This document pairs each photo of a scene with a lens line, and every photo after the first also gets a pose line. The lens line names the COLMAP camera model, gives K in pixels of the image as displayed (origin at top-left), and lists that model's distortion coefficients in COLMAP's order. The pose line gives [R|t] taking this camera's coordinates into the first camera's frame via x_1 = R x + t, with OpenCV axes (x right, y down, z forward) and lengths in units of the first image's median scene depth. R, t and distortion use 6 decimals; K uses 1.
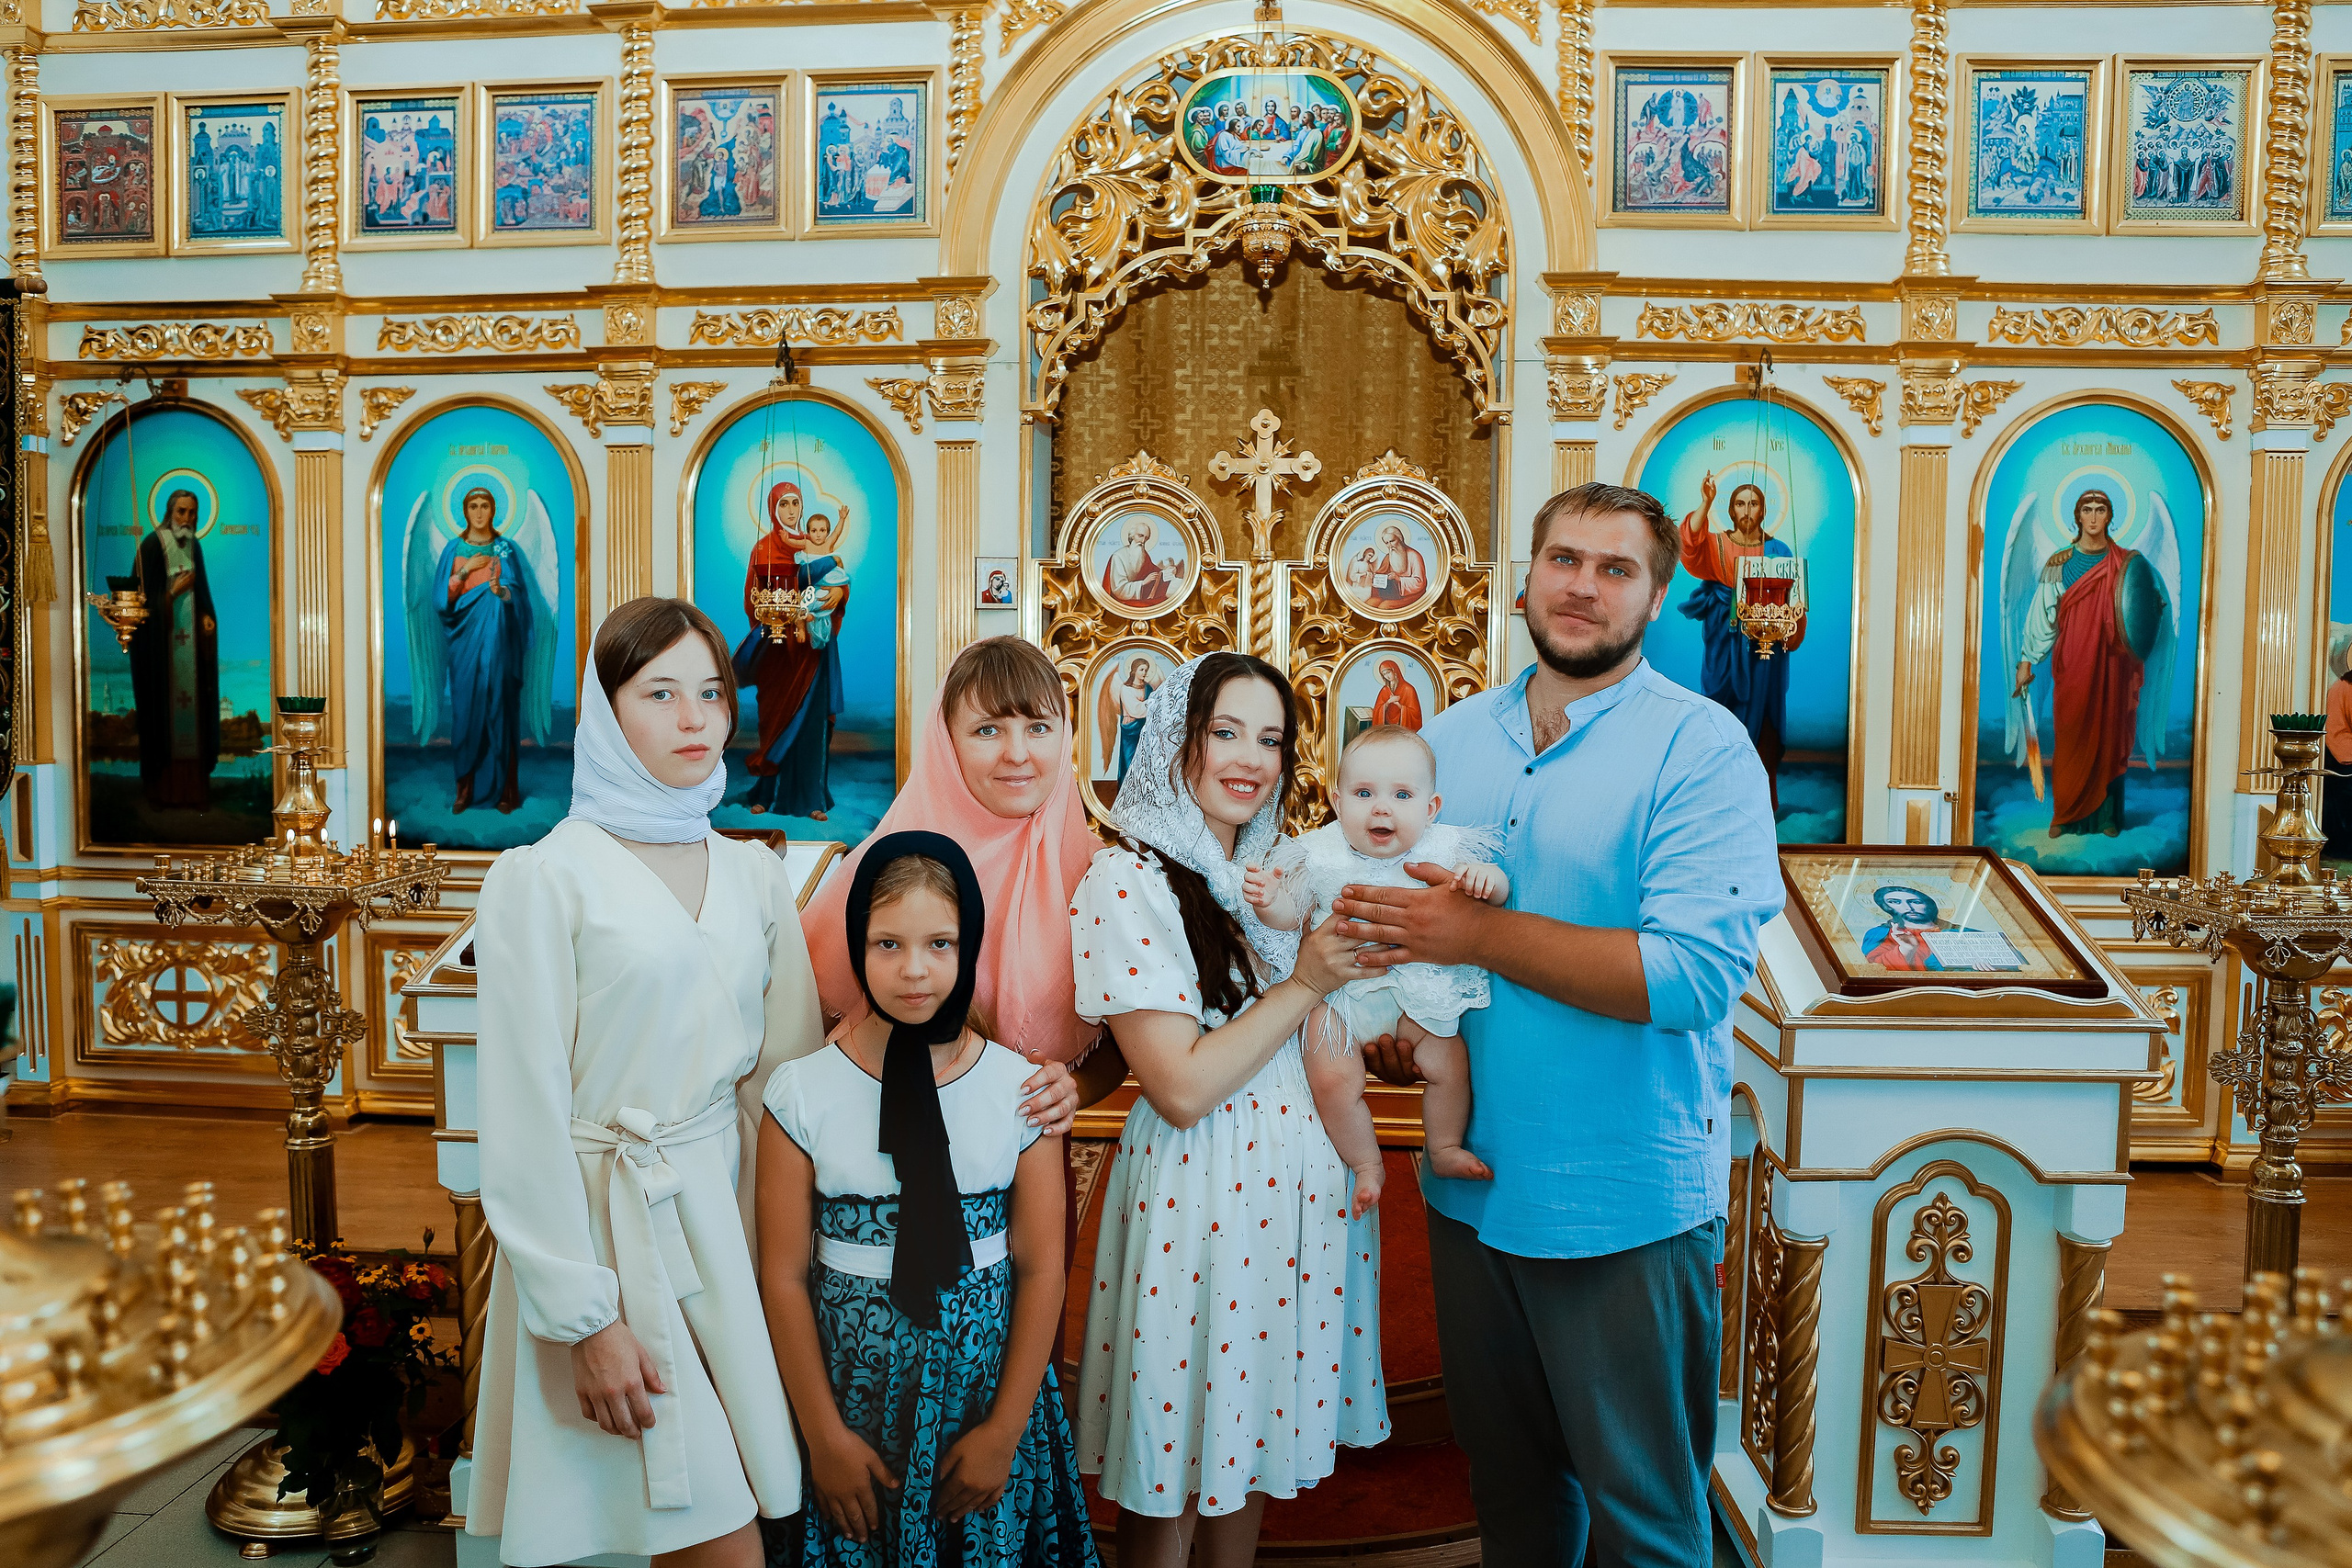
lens RADIAL K [[1700.2, 0, 1172.5], [0, 1700.2, 776.3], [0, 0, 1]] dist [-0.110536, 0.080767]
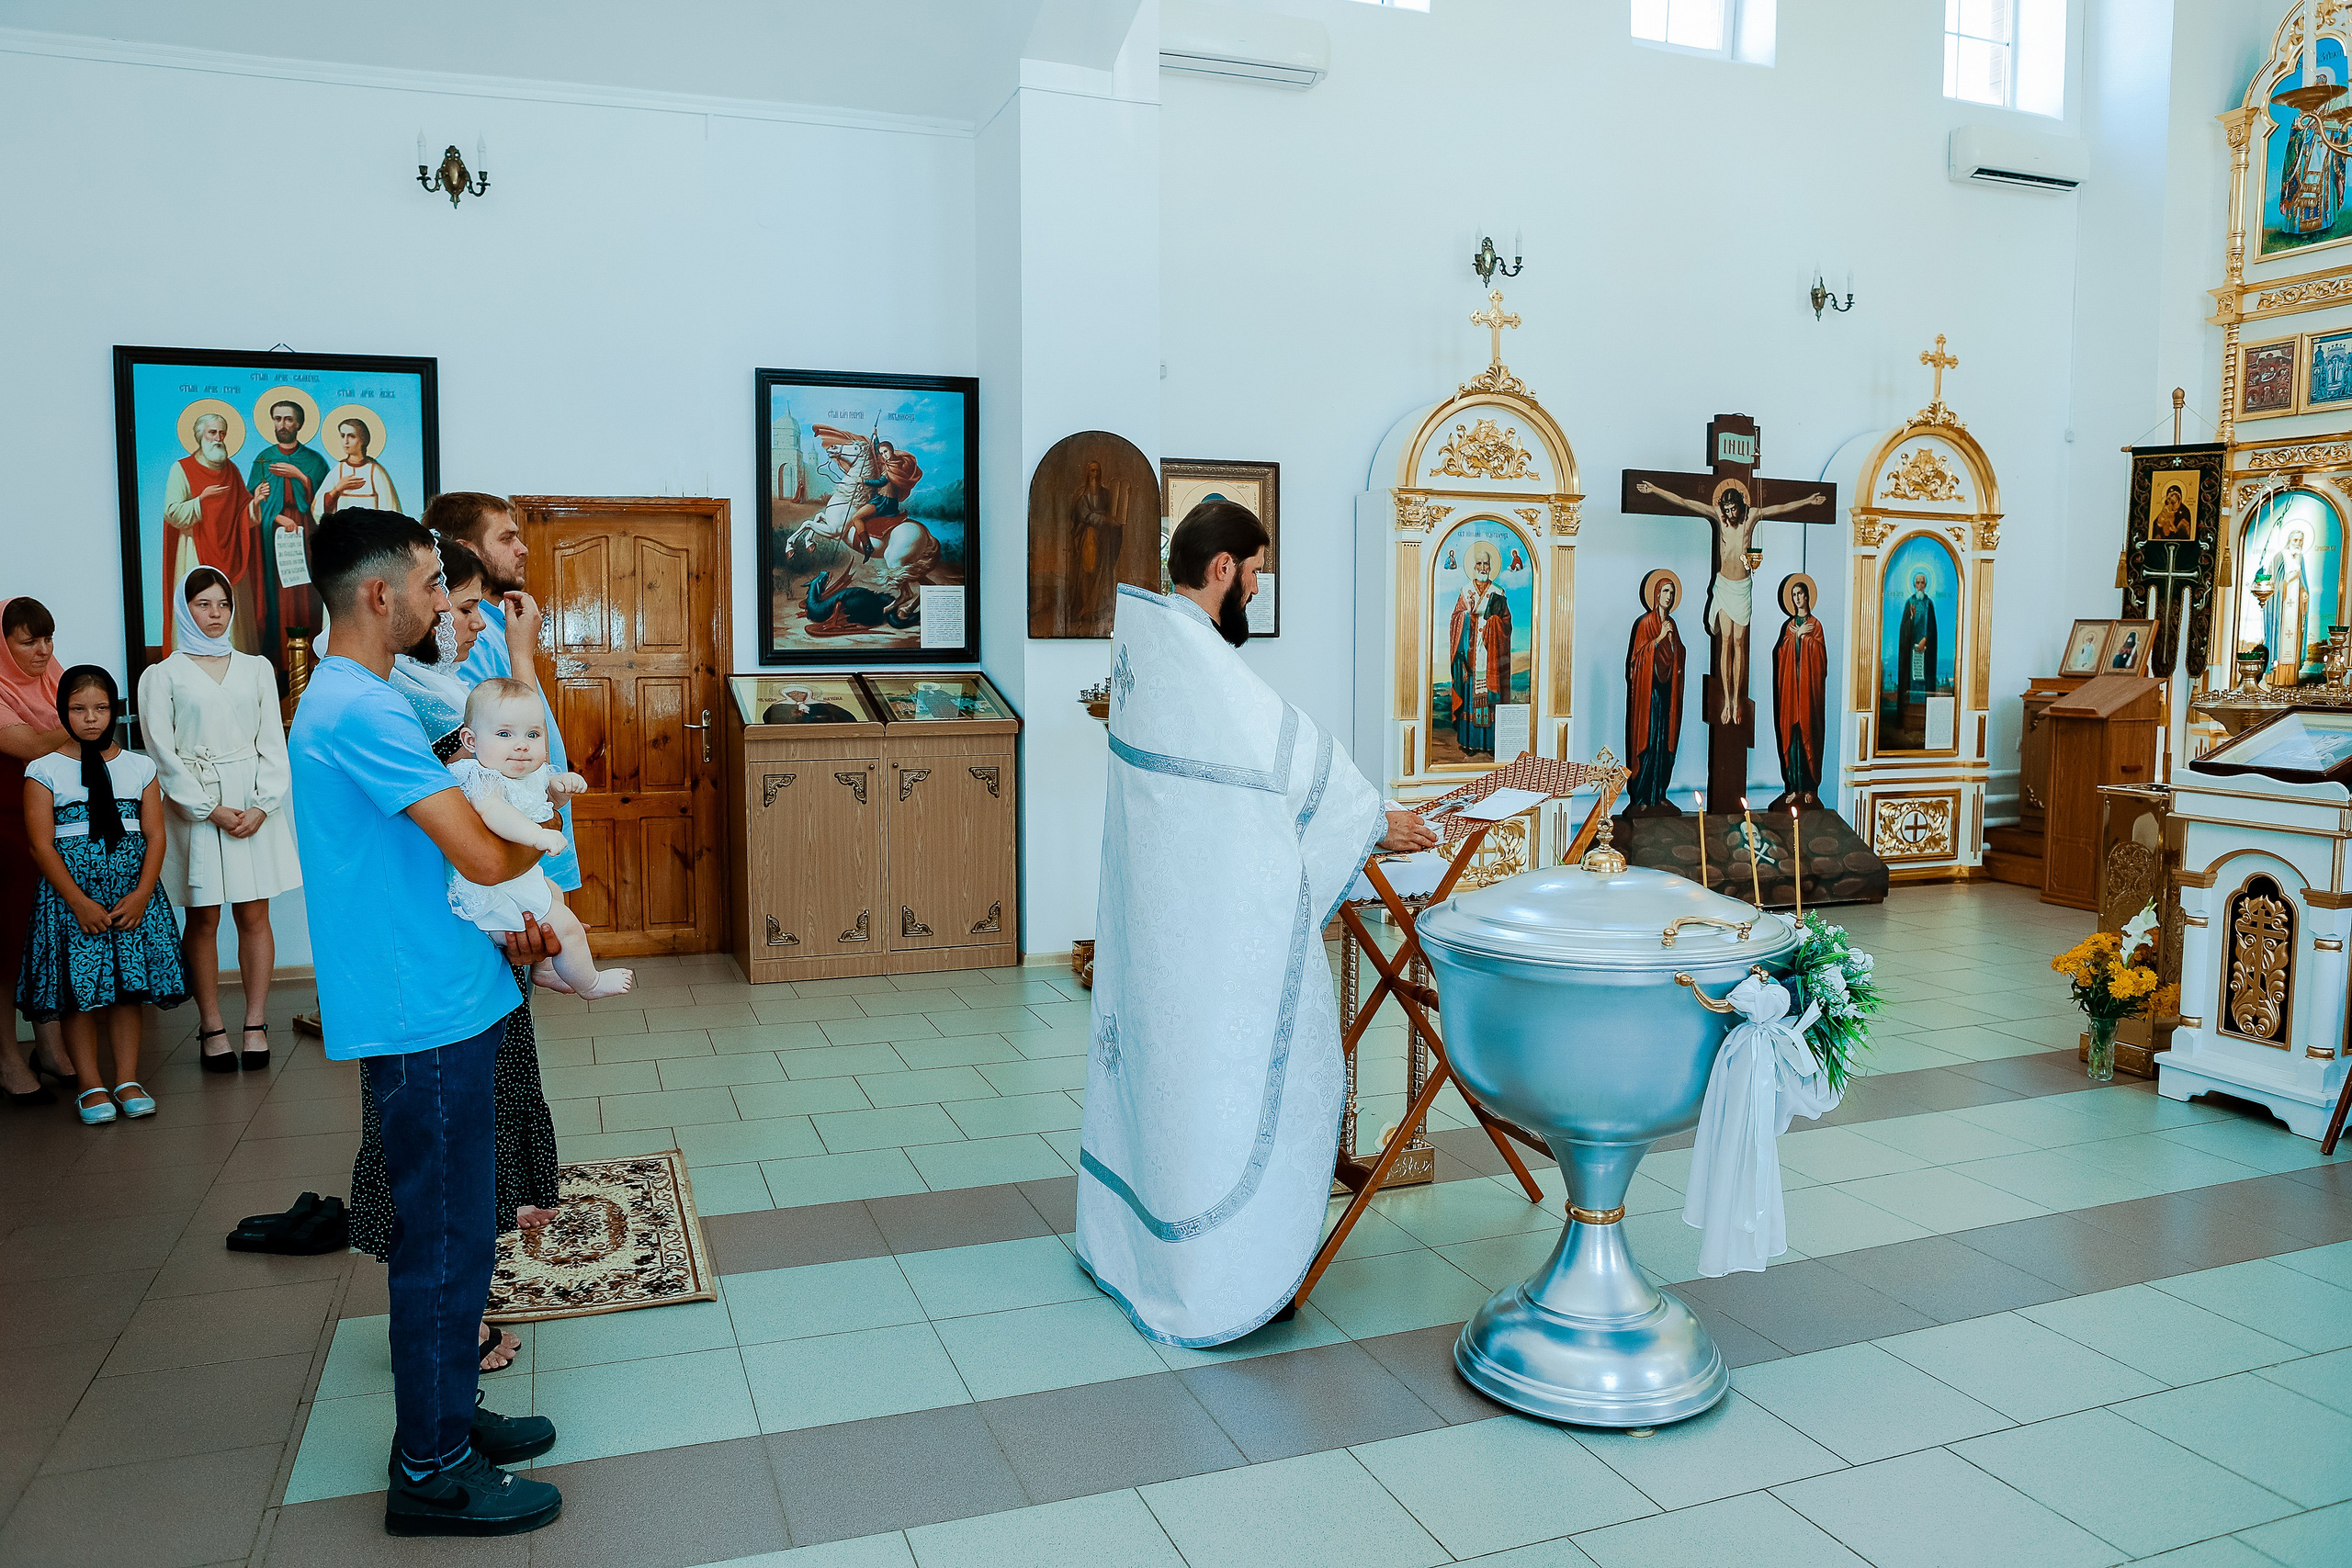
lens RADIAL K [[1660.8, 0, 1173.2], [0, 1660.8, 772.5], [0, 0, 1]] dist [-0.104119, 0.072481]
pose [[0.413741, 0.072910, -0.907471, 0.675600], [-0.055925, 0.996941, 0.054600, 0.098269], [0.908675, 0.028160, 0.416553, -1.129183]]
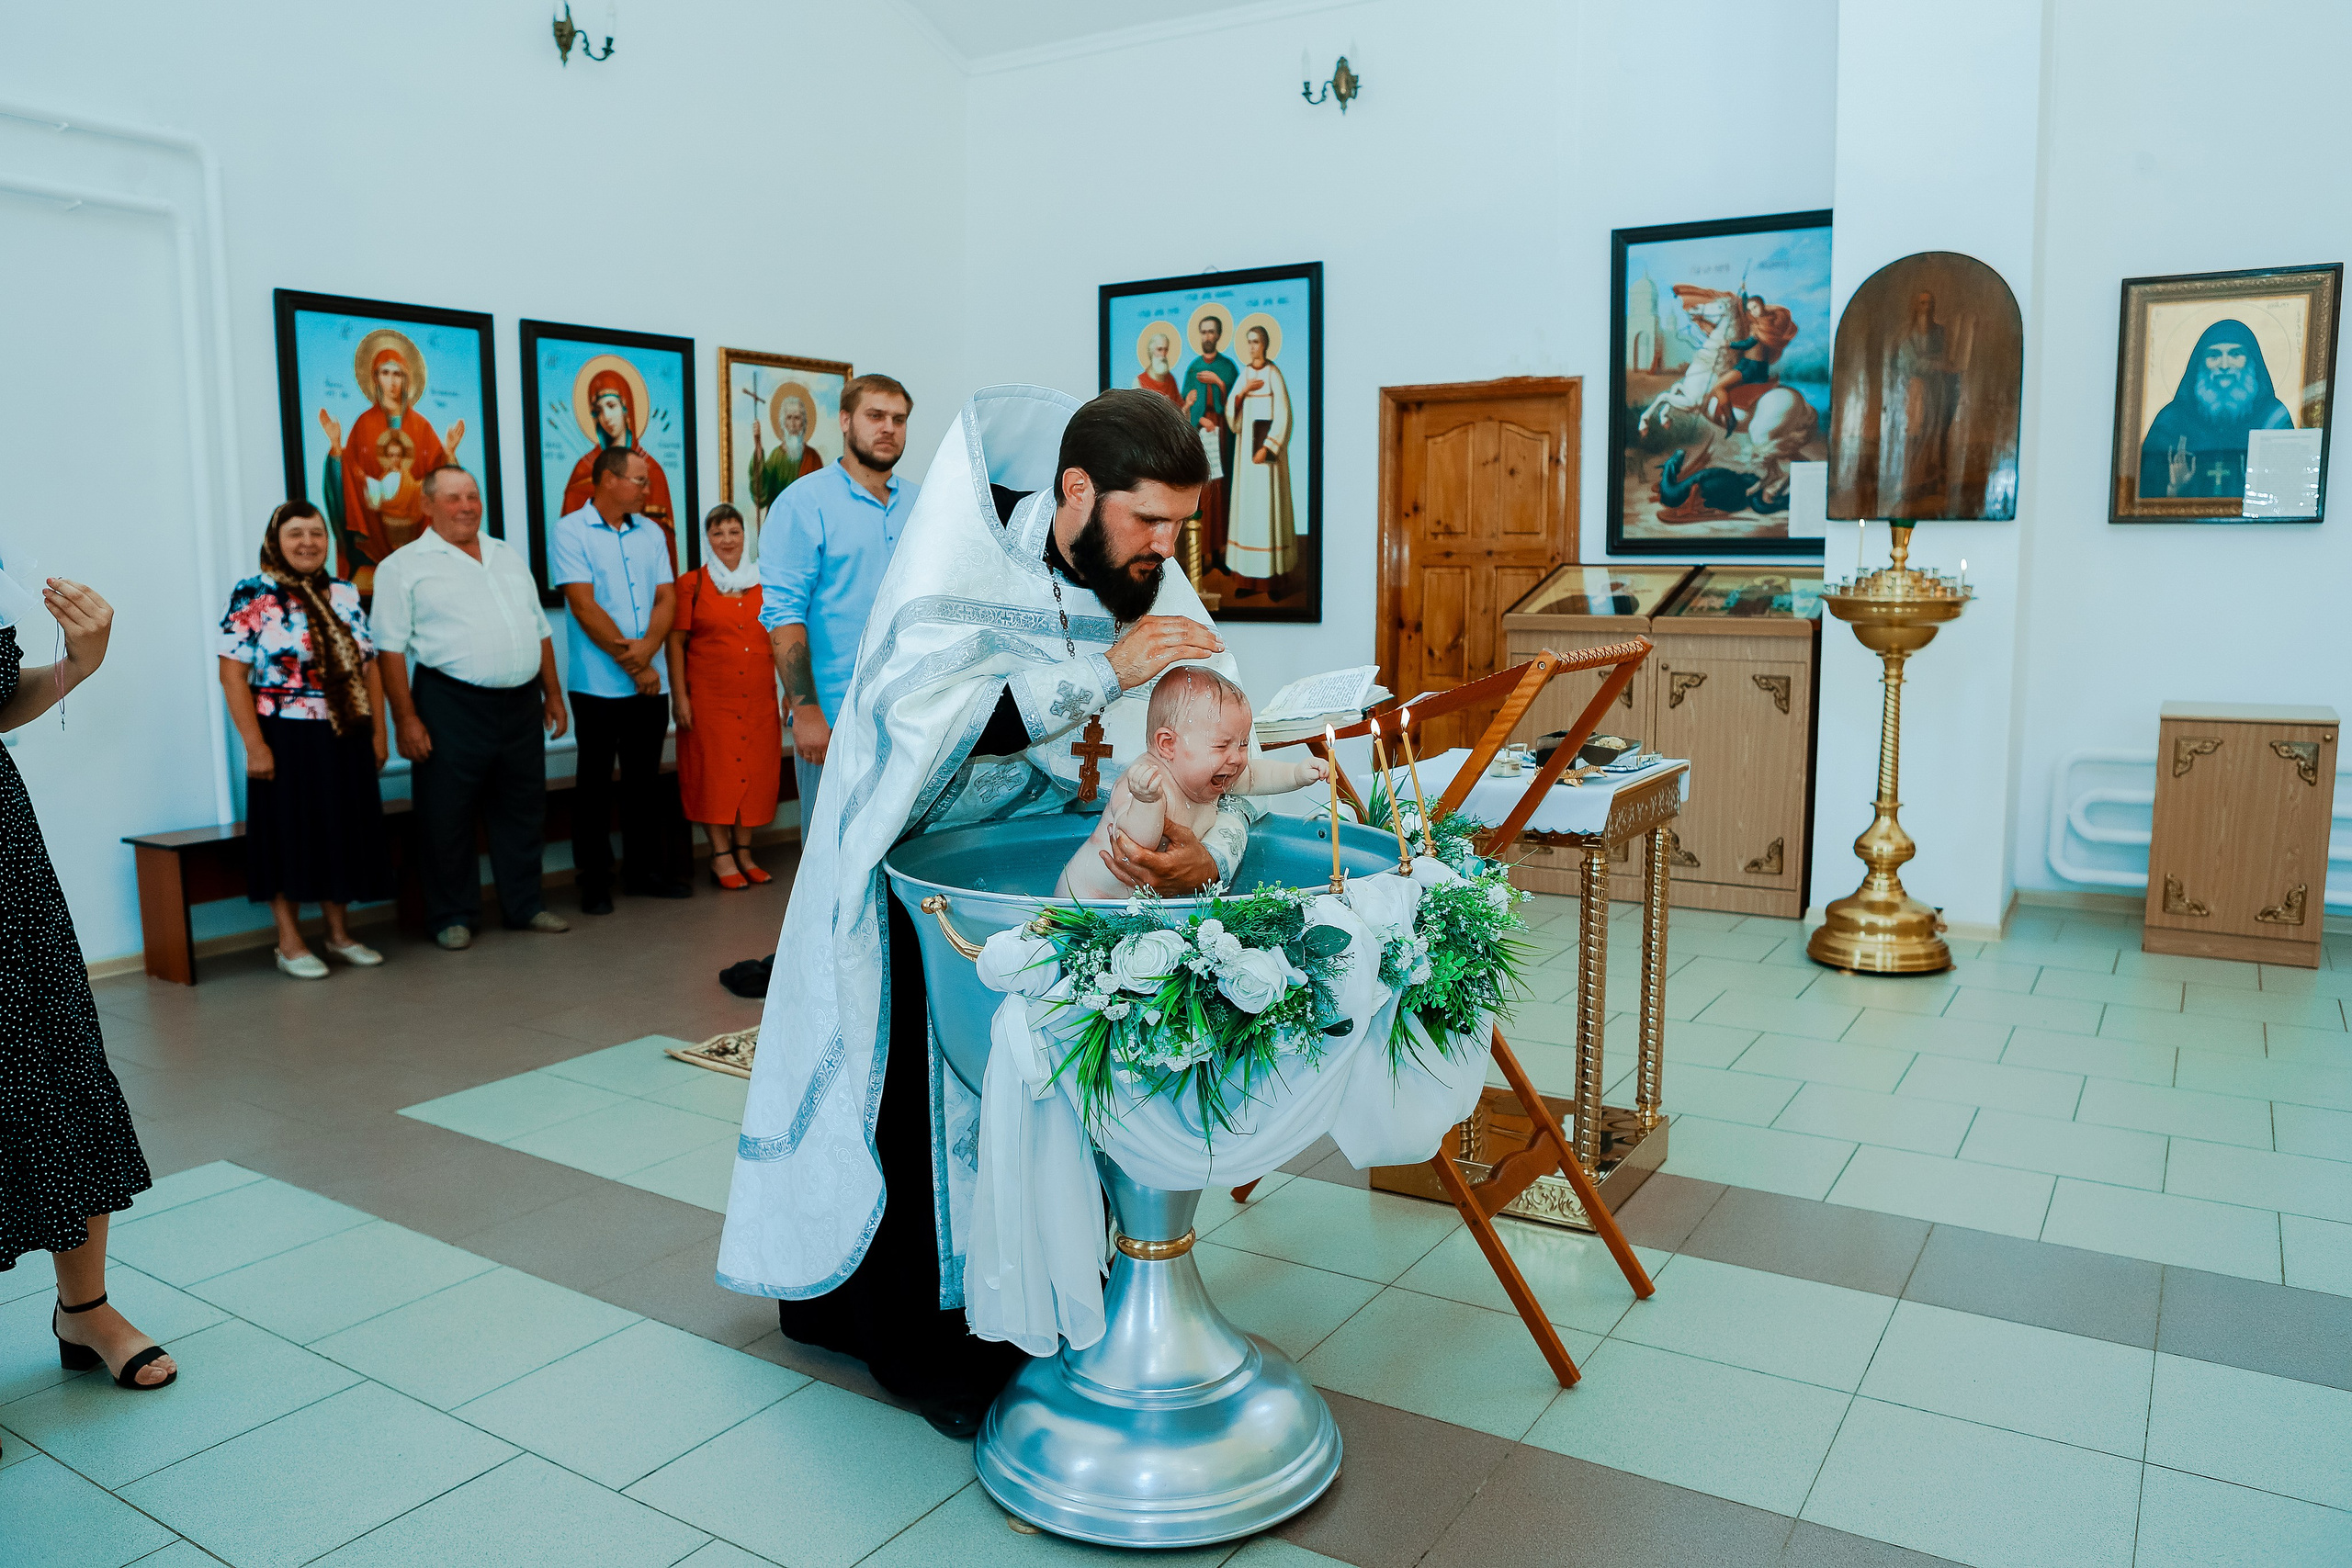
lens RADIAL K [[1684.9, 0, 1175.5], [0, 1684.9, 775.6], [0, 0, 1]] dist [-0.109109, 0.076061]
pose [[-0.476433, 0.109268, -0.872395, 0.551500], [-0.055738, 0.986498, 0.153999, 0.090206], [0.877443, 0.121995, -0.463909, -0.407829]]
